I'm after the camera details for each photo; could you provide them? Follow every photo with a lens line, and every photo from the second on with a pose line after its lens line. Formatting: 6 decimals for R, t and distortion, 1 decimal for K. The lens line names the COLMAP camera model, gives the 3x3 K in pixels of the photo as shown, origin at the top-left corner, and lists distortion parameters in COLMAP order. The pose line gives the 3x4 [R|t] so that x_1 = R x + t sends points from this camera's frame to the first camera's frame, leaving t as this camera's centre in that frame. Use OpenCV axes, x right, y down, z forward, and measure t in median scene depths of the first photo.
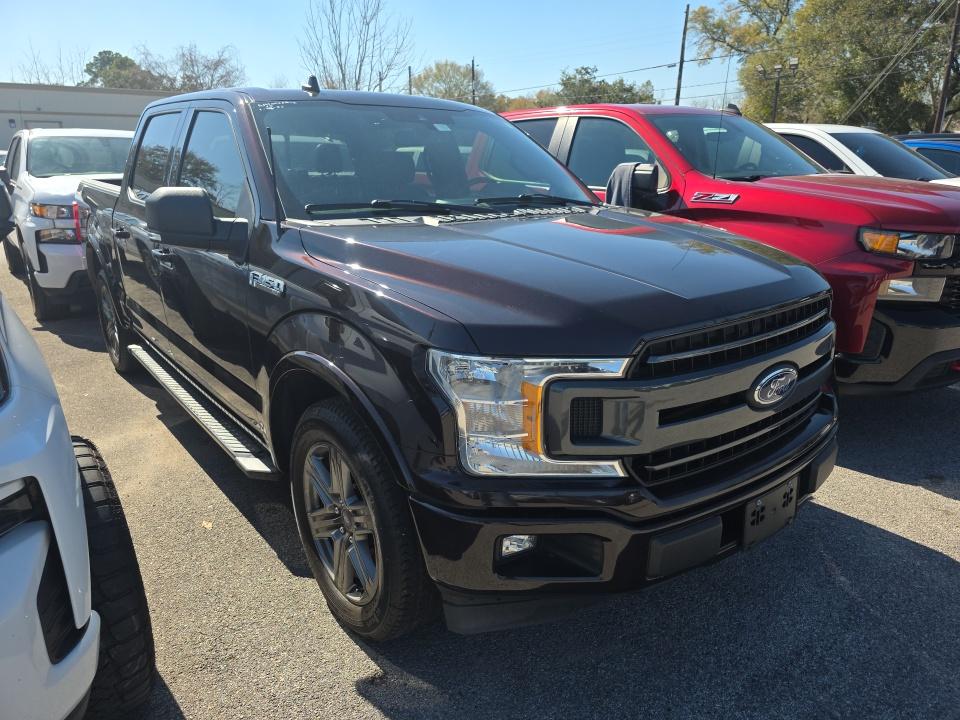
lens RADIAL K [[663.6, 0, 473.7], [0, 663.6, 362.6], [0, 0, 1]] dist [0.056749, -0.061496]
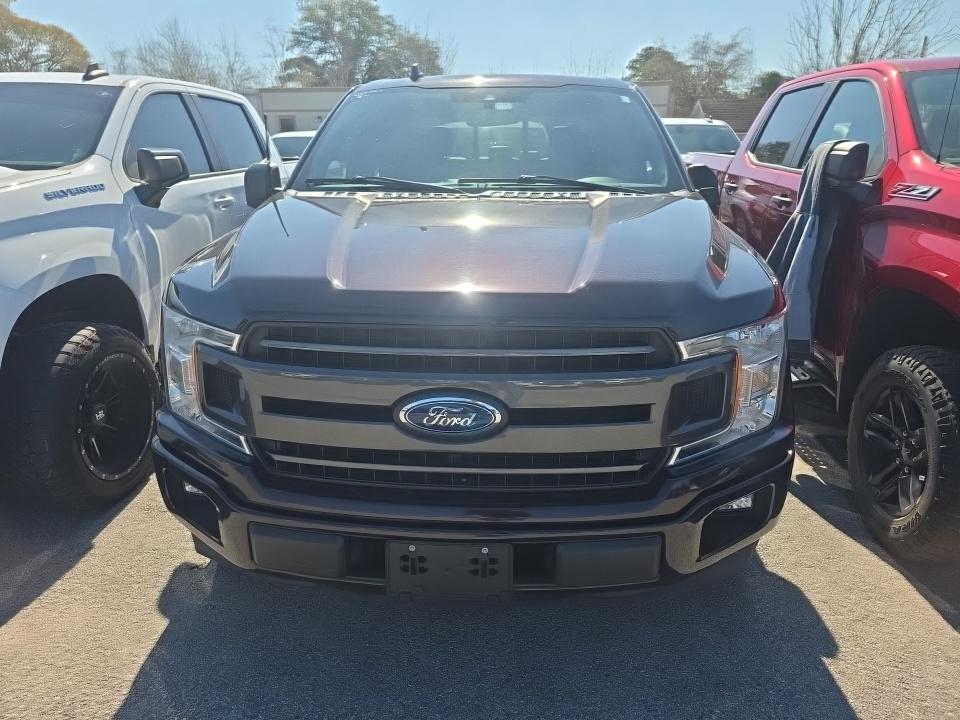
lens RADIAL K [[663.6, 0, 473.7], [0, 663.6, 362.6], [0, 0, 1]] dist [0.056749, -0.061496]
pose [[0.733100, 0.206954, -0.647870, 0.477201], [-0.196168, 0.976437, 0.089935, -0.050671], [0.651217, 0.061160, 0.756423, 0.205344]]
